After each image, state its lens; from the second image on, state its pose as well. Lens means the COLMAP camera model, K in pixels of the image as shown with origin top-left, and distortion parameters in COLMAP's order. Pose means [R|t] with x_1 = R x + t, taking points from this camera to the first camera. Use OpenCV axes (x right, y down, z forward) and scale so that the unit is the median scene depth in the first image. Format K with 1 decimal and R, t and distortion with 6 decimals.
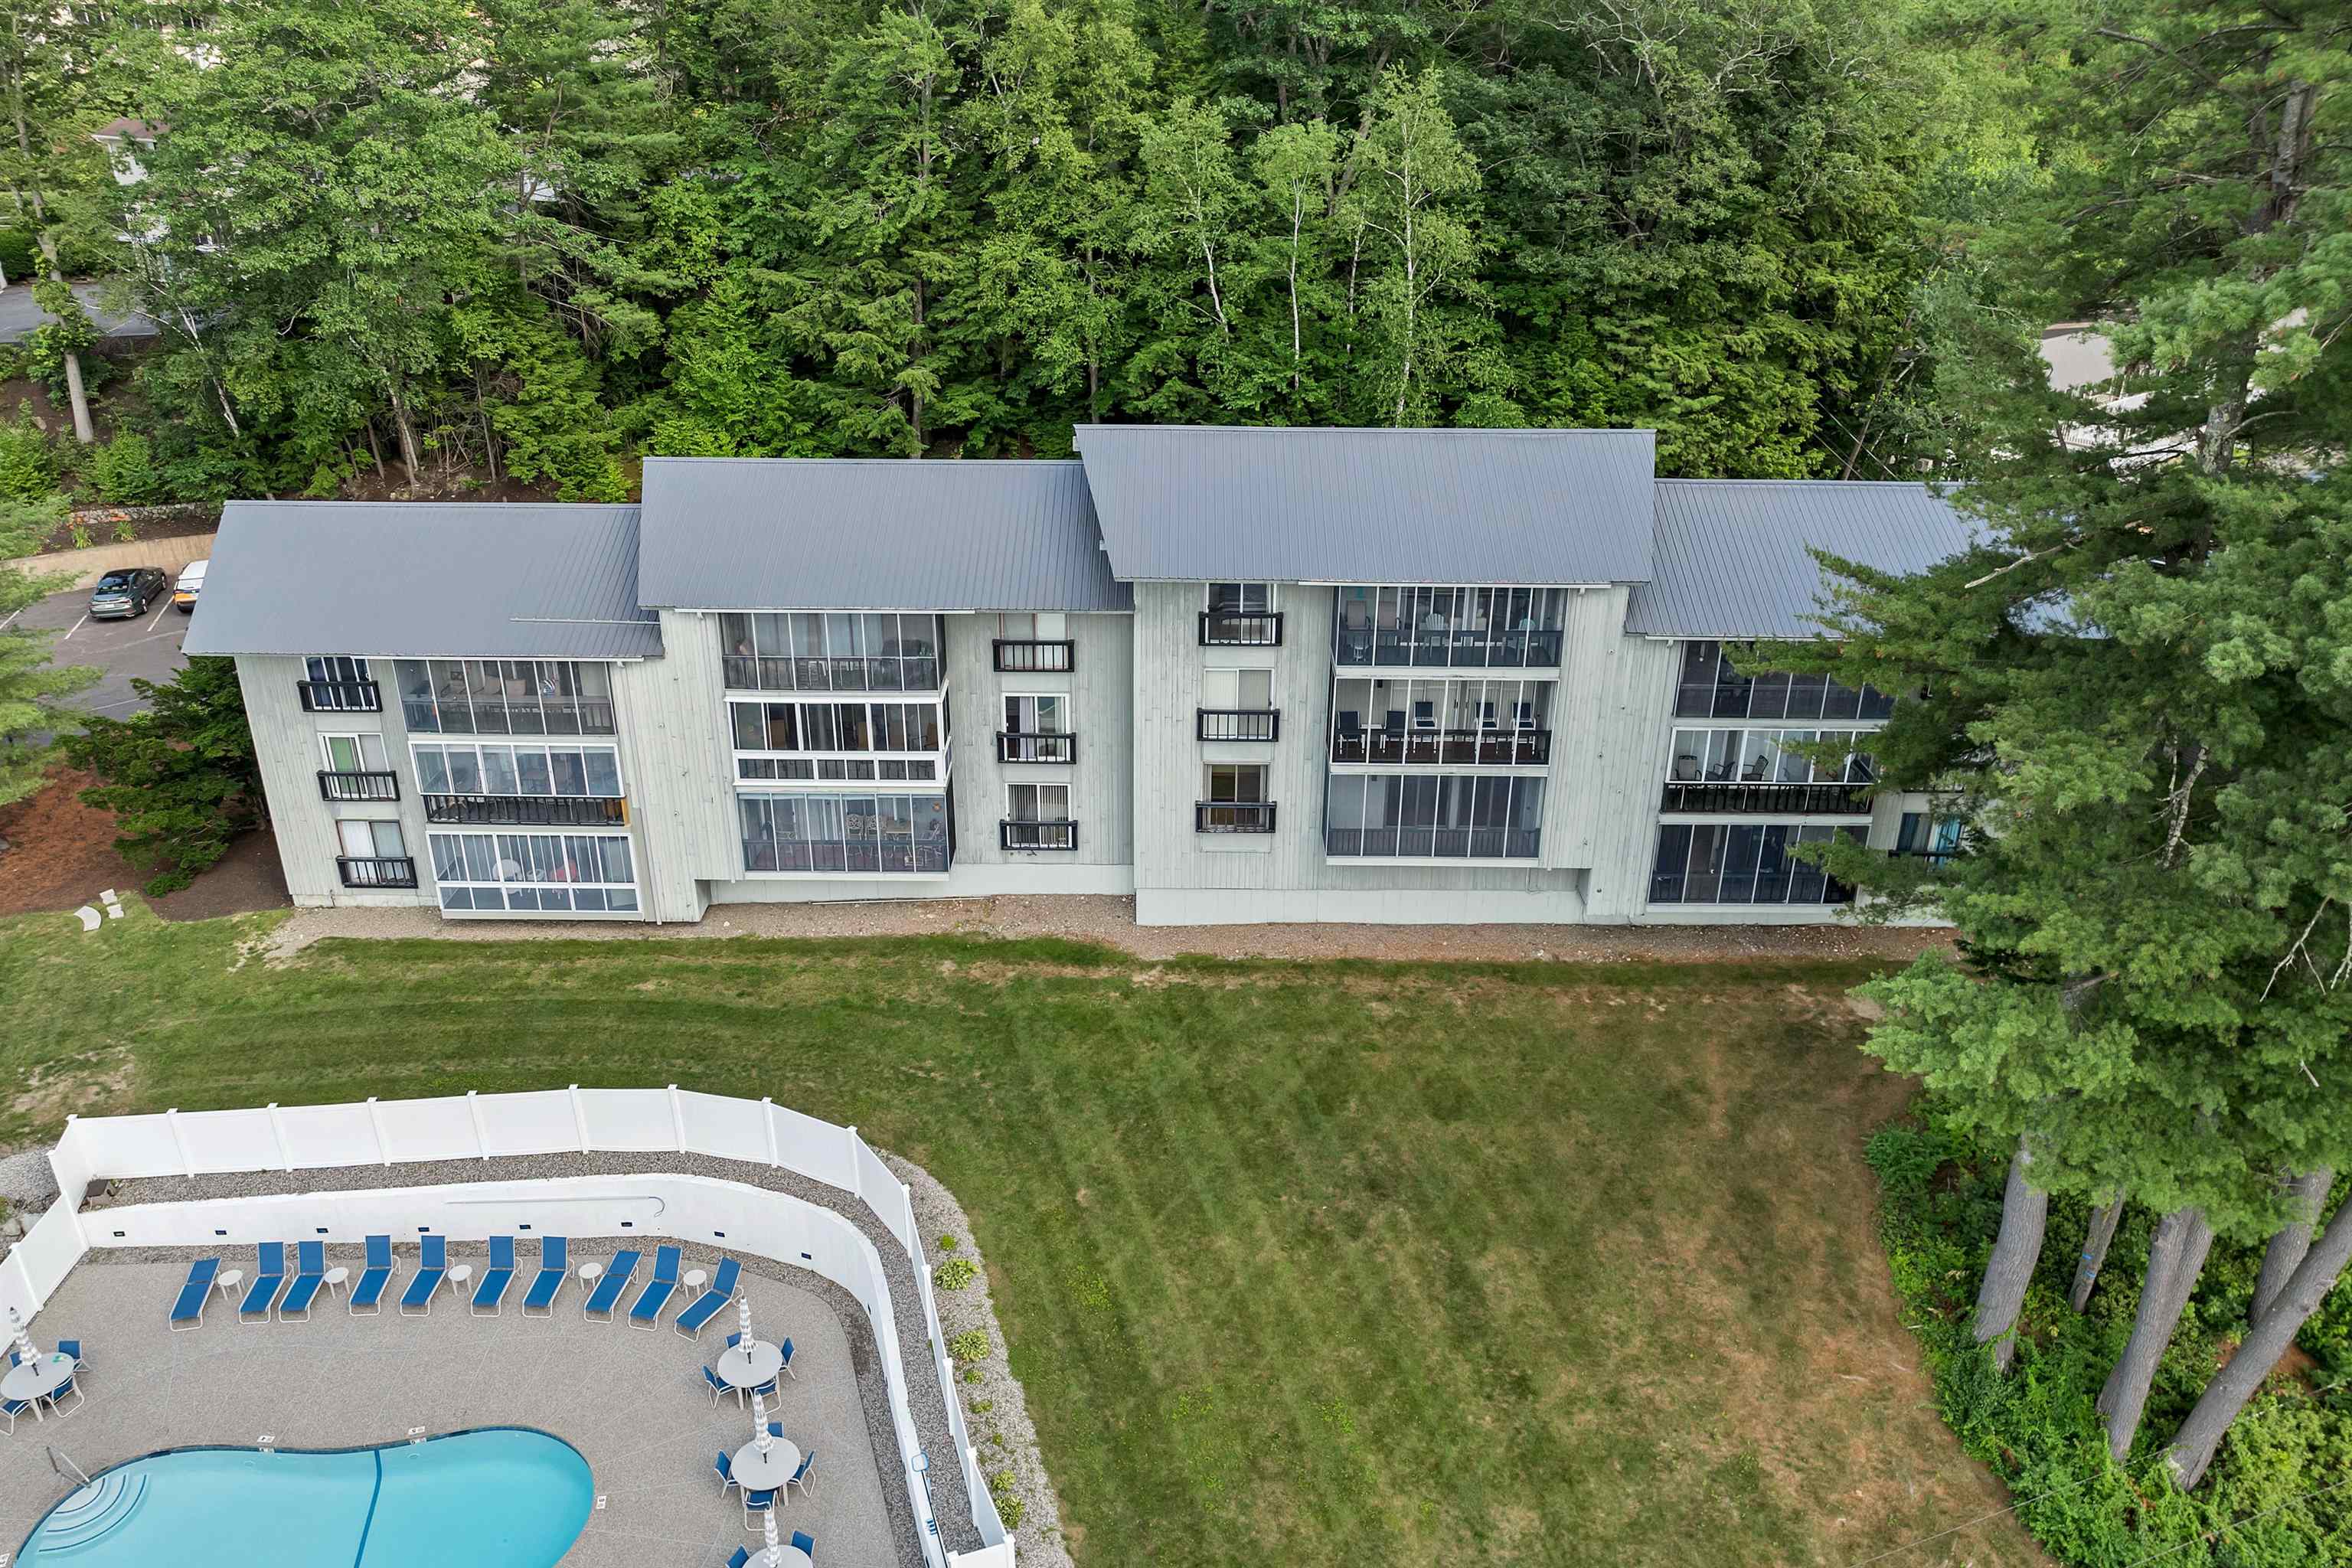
lens RADIAL K [[1653.6, 0, 1176.0], [0, 1653.6, 784.0], [0, 0, 1]] dist [-0.038212, 0.001371]
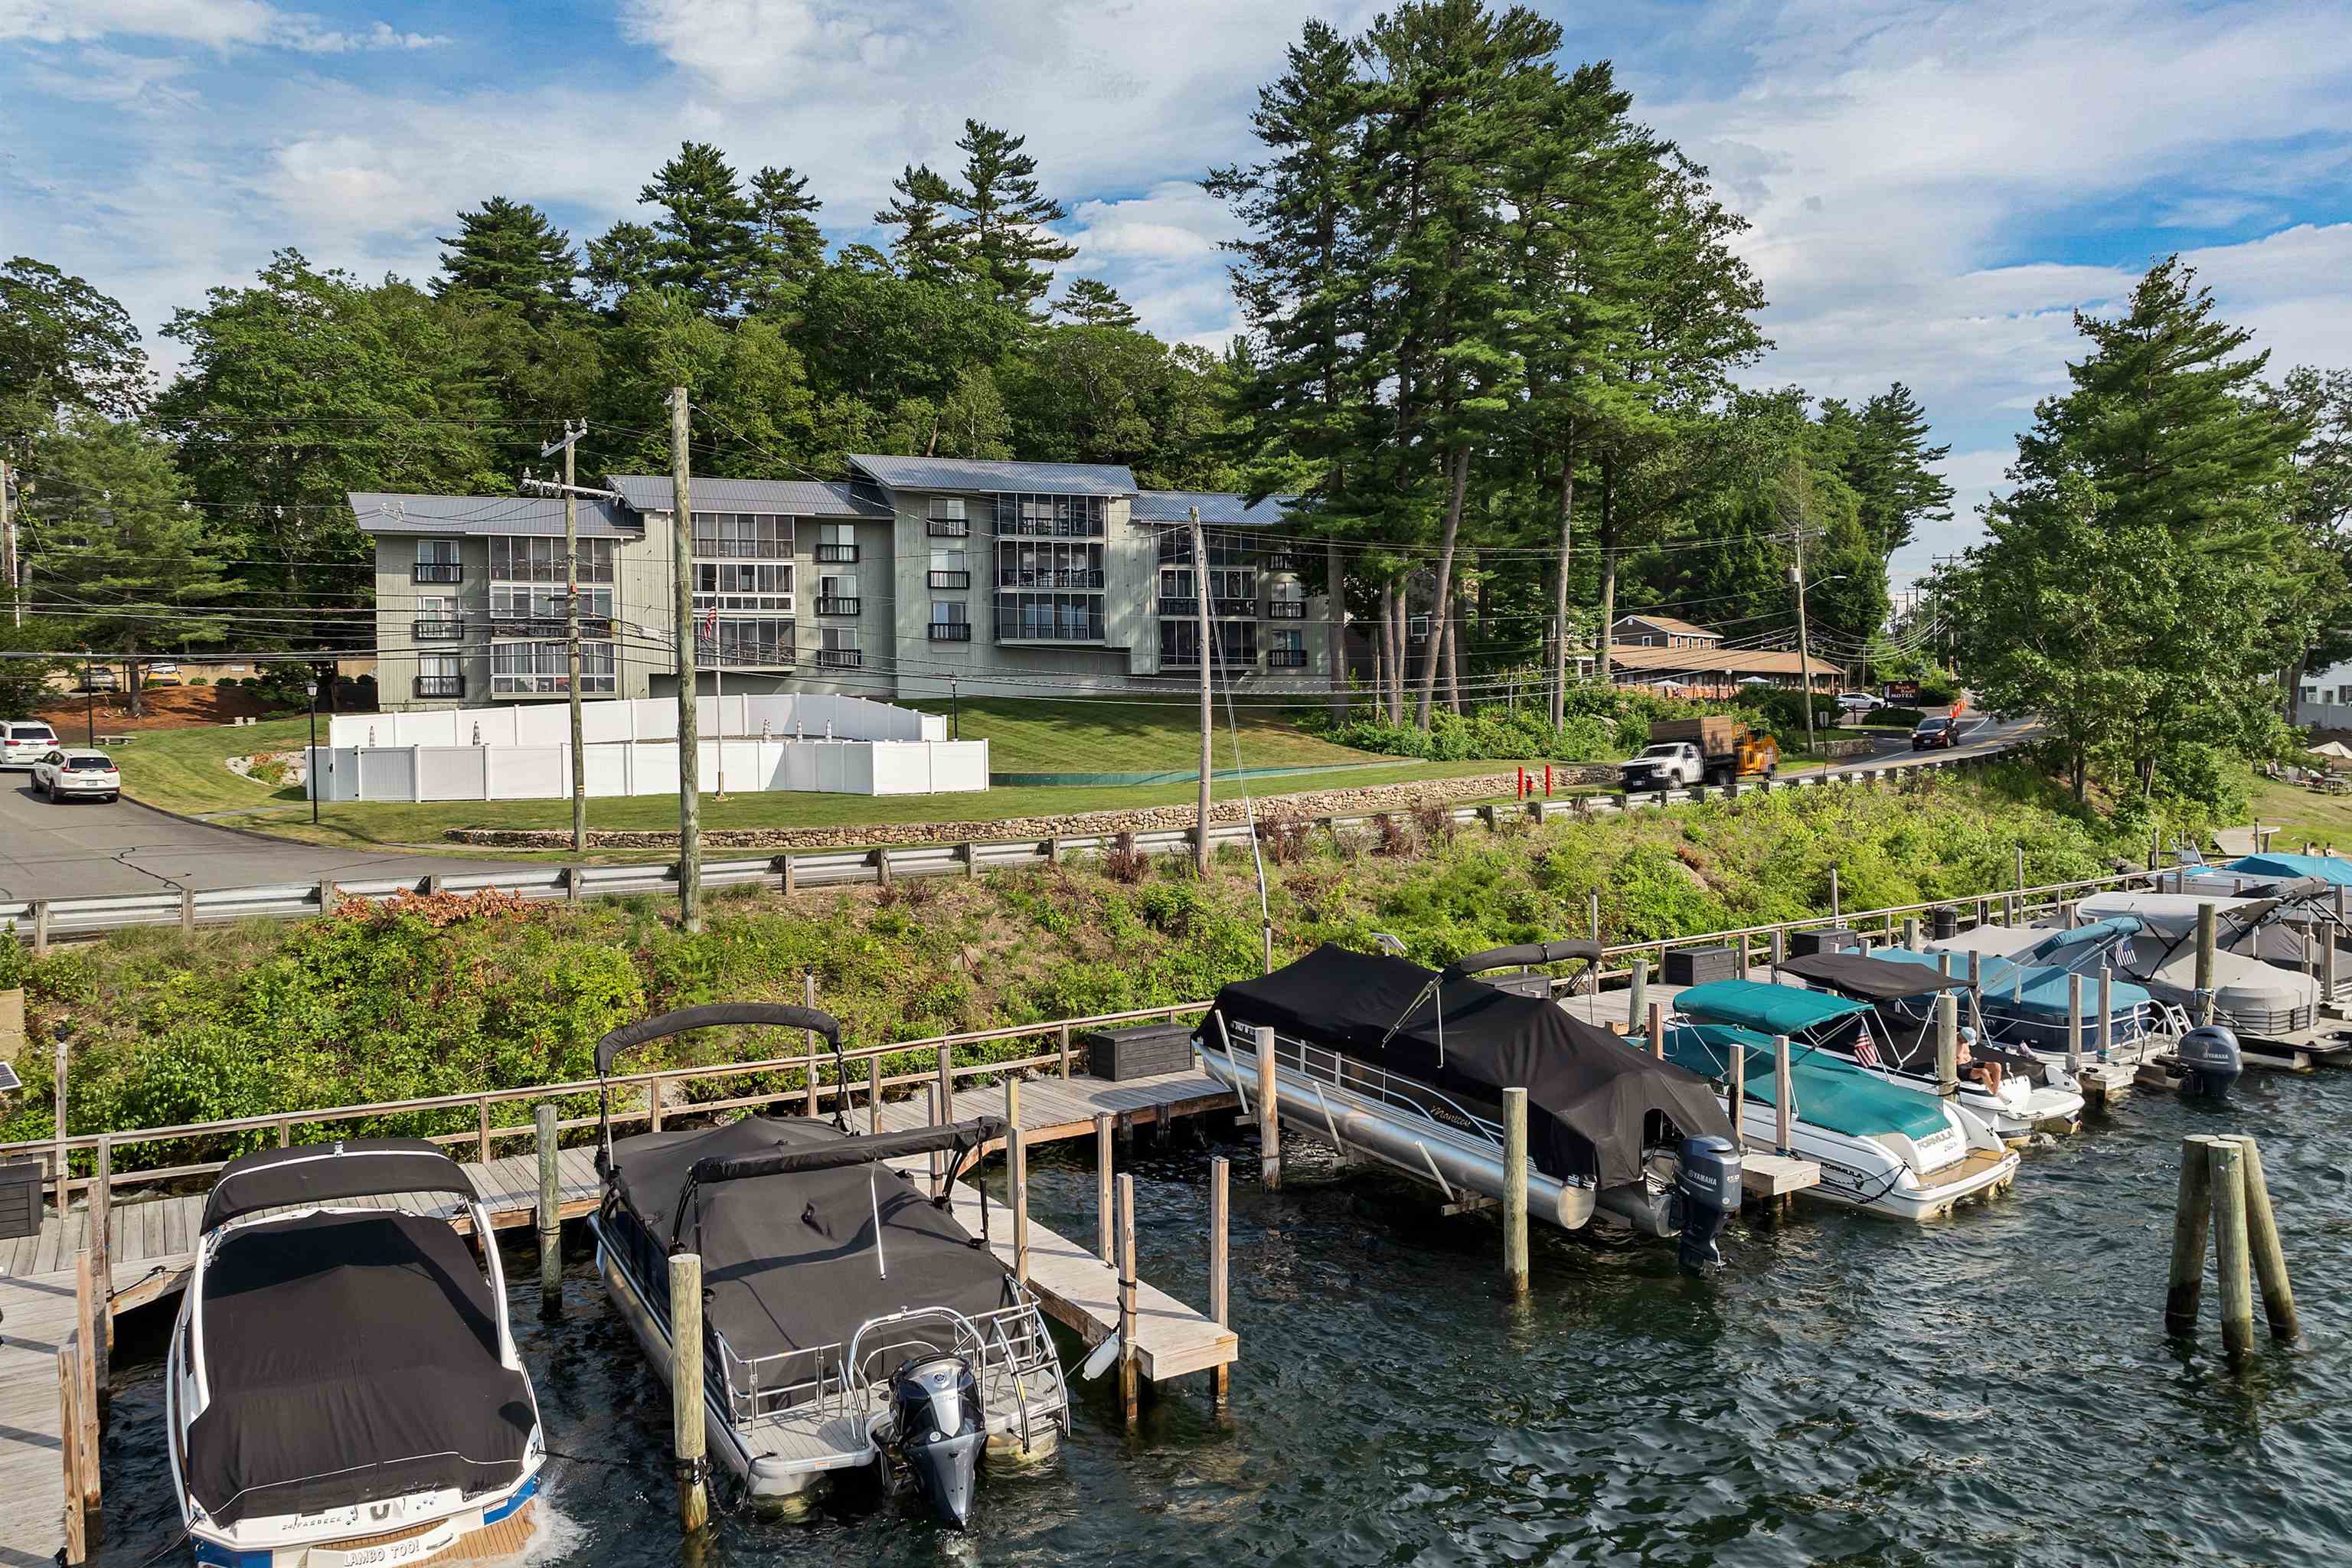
lens RADIAL K [[1653.6, 0, 1176.0], [0, 1653.6, 784.0], [0, 0, 1]] dist [-0.038212, 0.001371]
pose [[0.941144, -0.033096, 0.336383, -0.376376], [0.163369, 0.915771, -0.366981, 0.951520], [-0.295904, 0.400336, 0.867278, -0.679942]]
